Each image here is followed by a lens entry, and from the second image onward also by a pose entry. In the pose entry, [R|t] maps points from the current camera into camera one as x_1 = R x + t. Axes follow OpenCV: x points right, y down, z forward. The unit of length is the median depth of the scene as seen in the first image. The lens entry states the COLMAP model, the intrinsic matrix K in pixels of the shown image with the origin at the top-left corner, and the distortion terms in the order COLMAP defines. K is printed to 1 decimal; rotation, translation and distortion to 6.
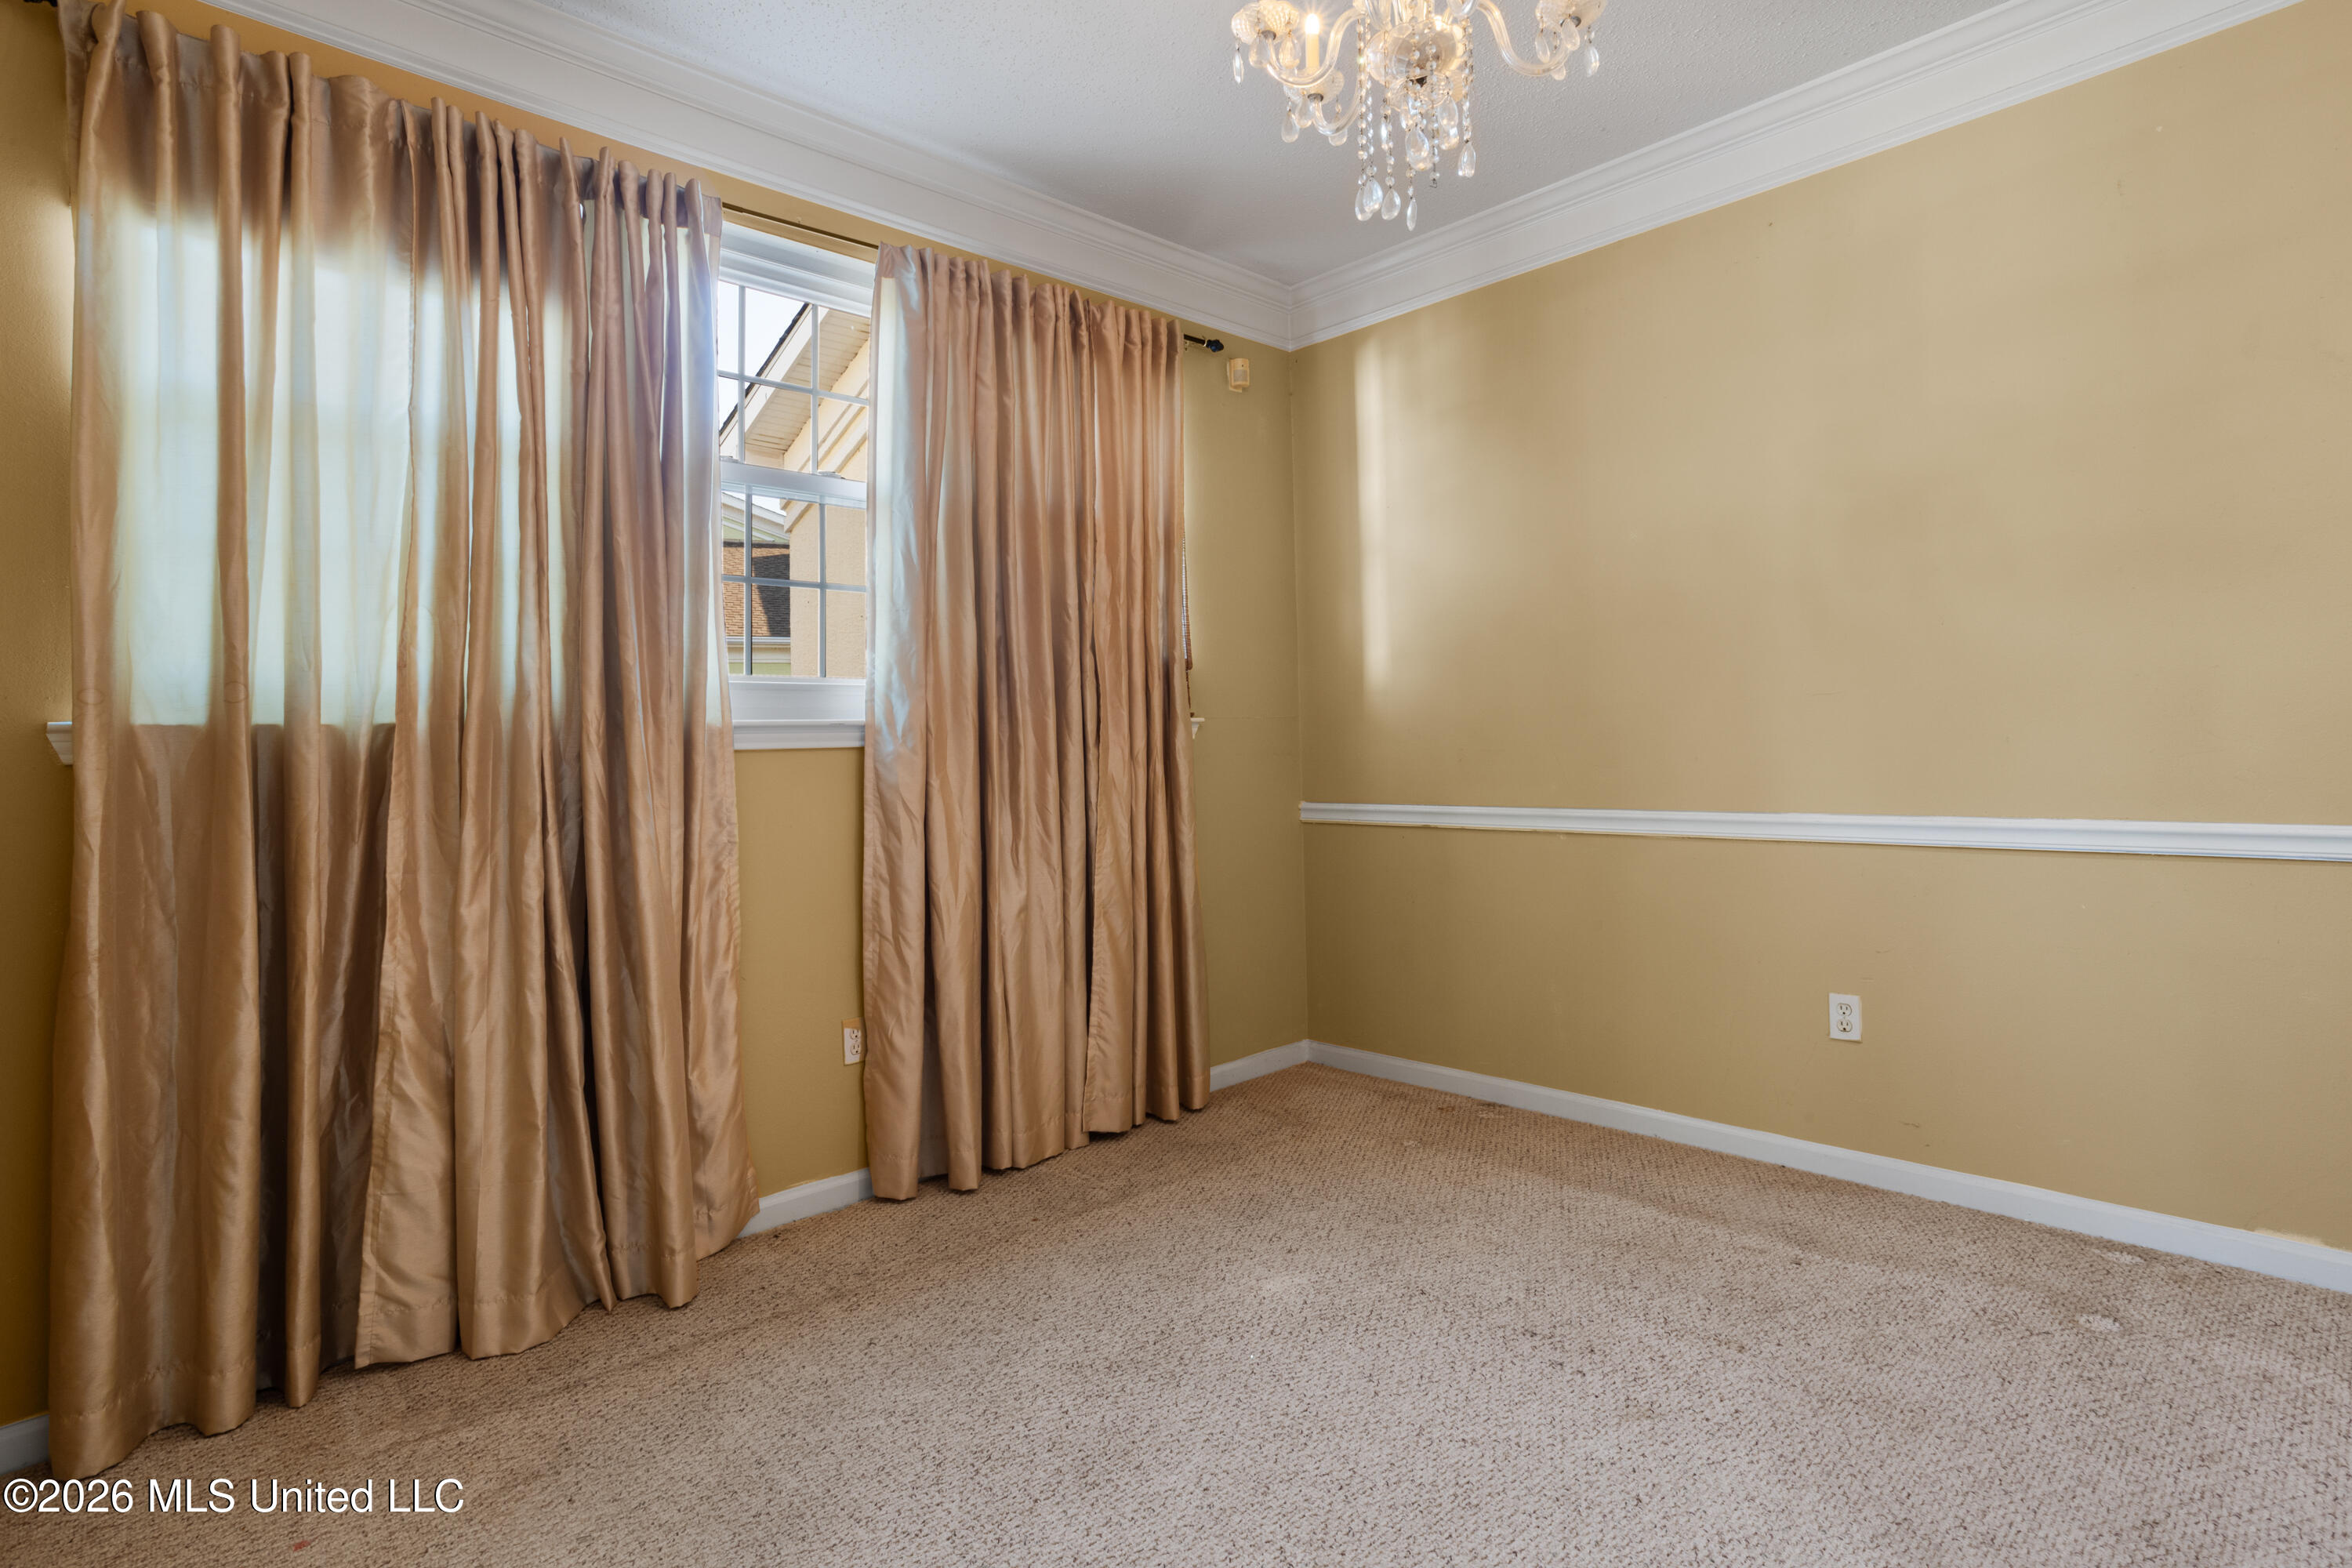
lens RADIAL K [[1131.9, 0, 1168.6], [0, 1131.9, 771.9], [0, 0, 1]] dist [-0.057255, 0.032219]
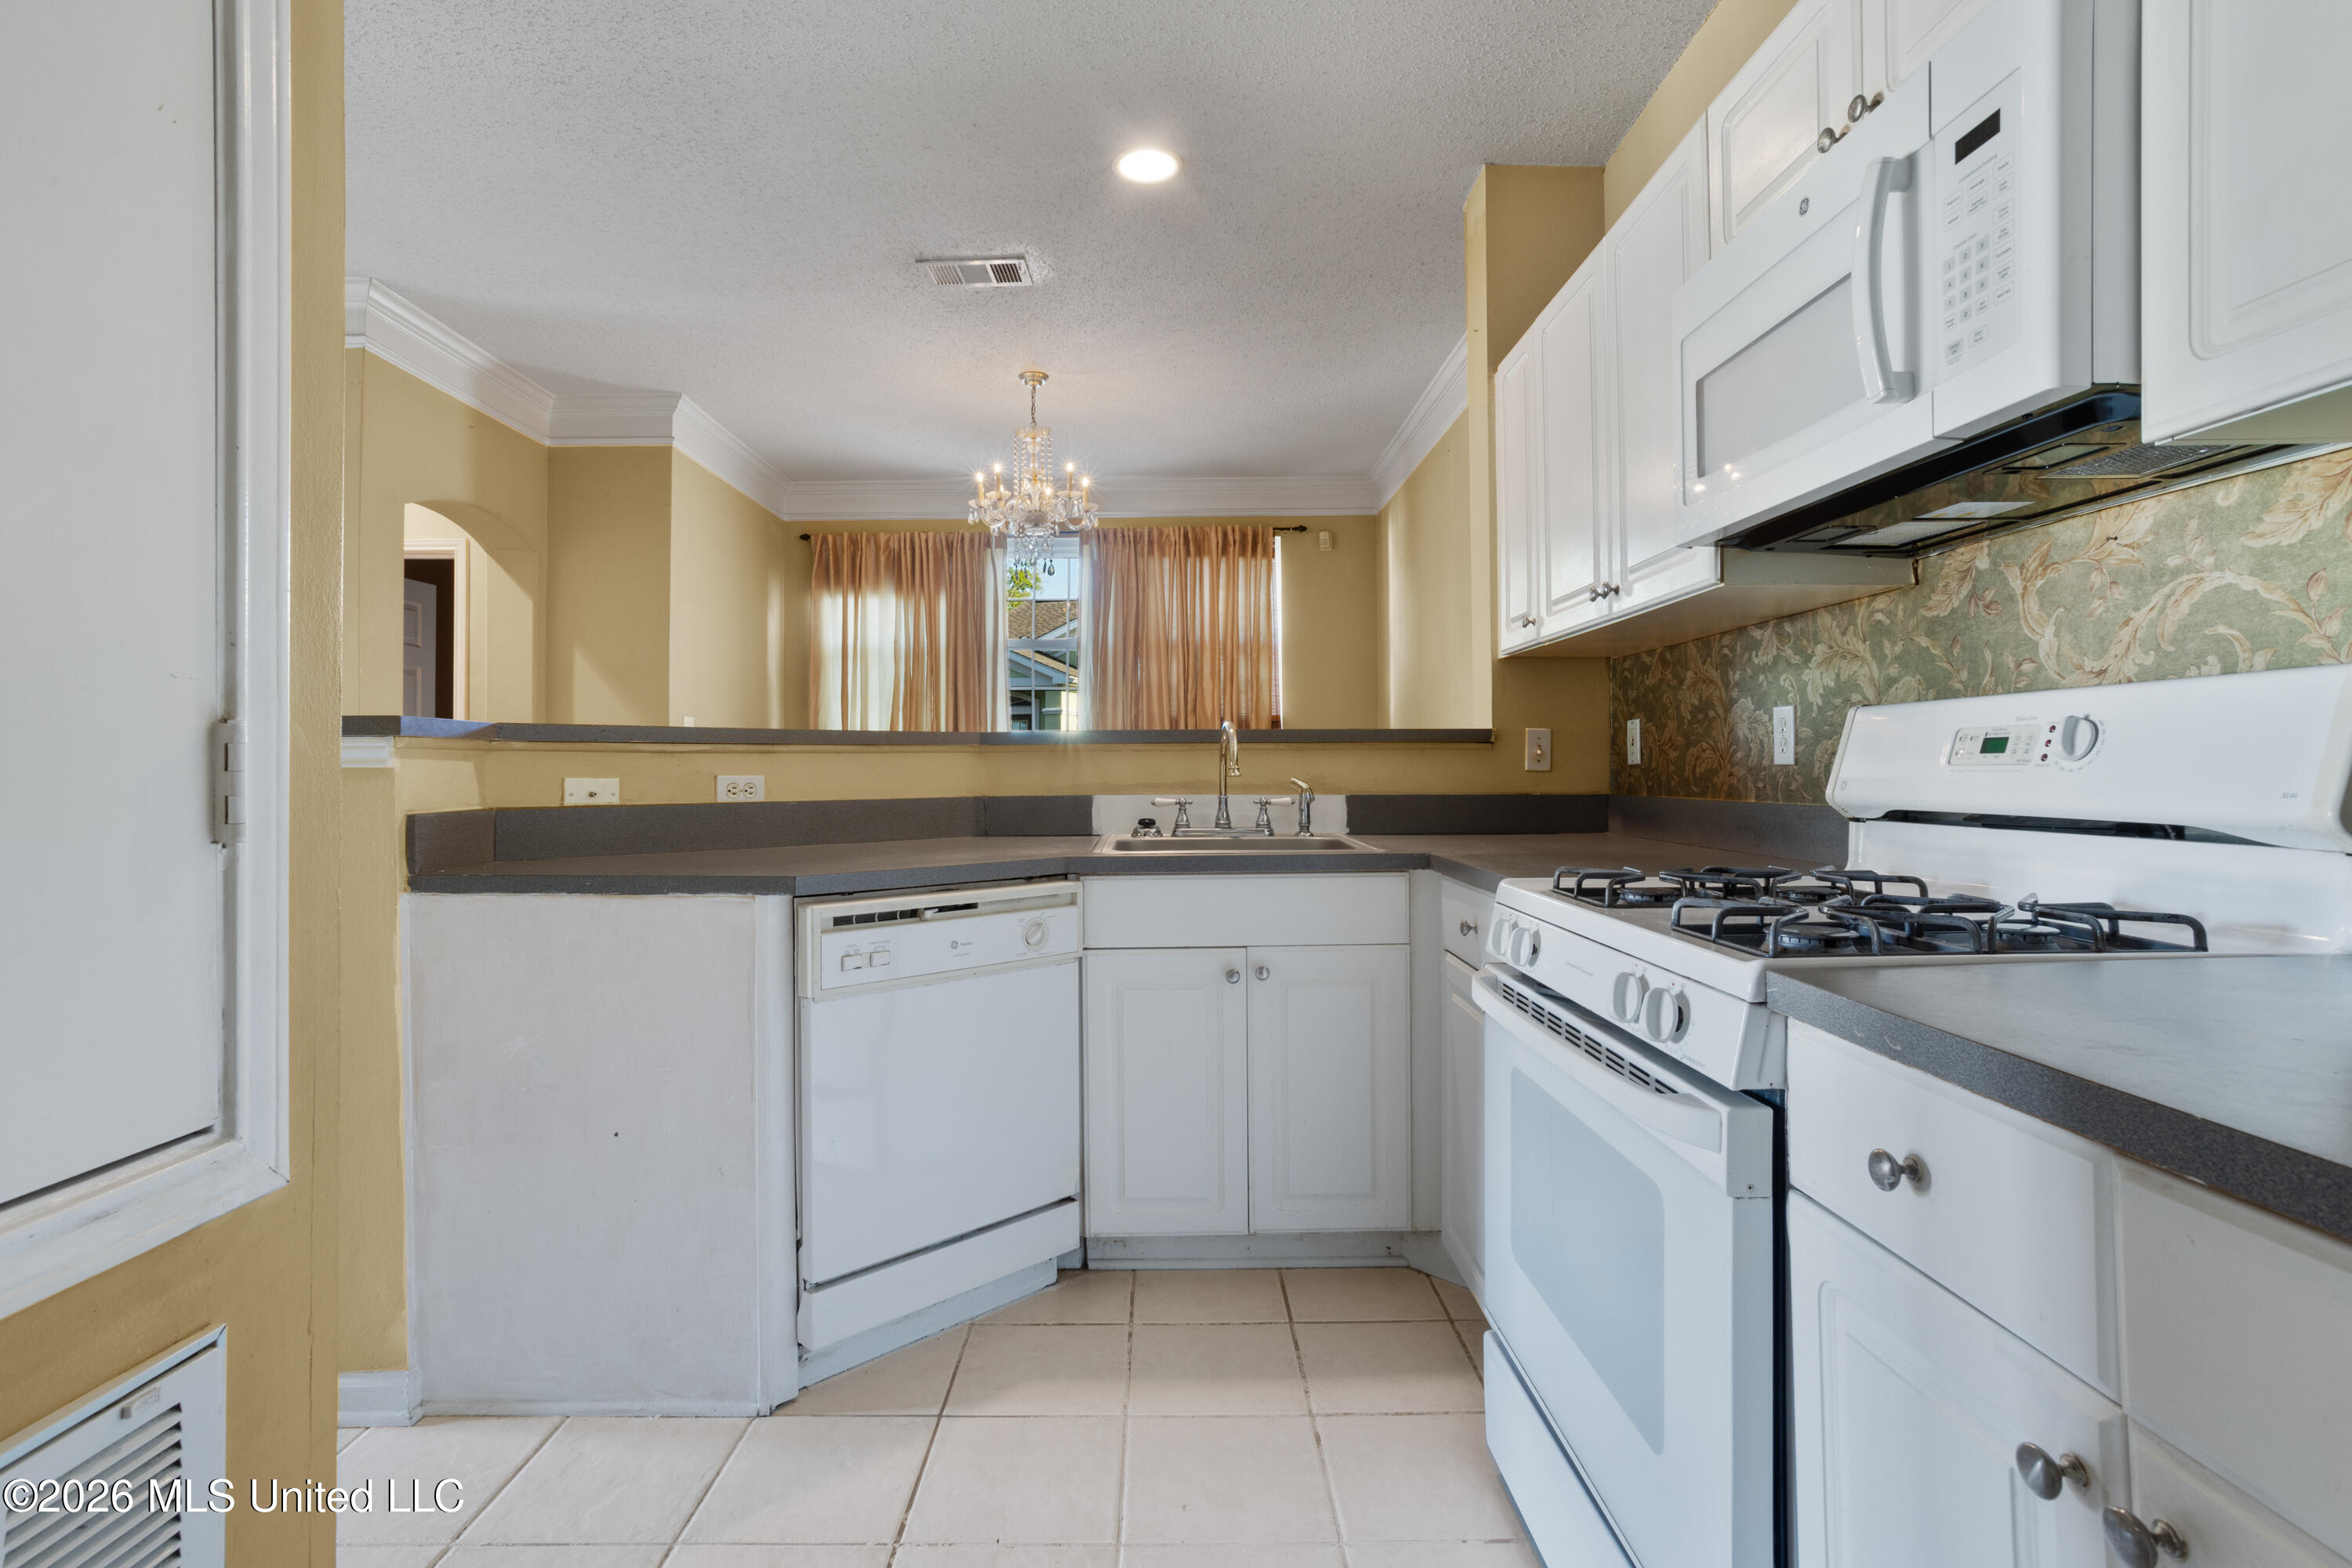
lens RADIAL K [[1131.9, 0, 1168.6], [0, 1131.9, 771.9], [0, 0, 1]] dist [-0.057255, 0.032219]
pose [[0.734907, 0.024571, -0.677722, 1.162083], [-0.025118, 0.999644, 0.009004, -0.025098], [0.677702, 0.010406, 0.735263, -0.418701]]
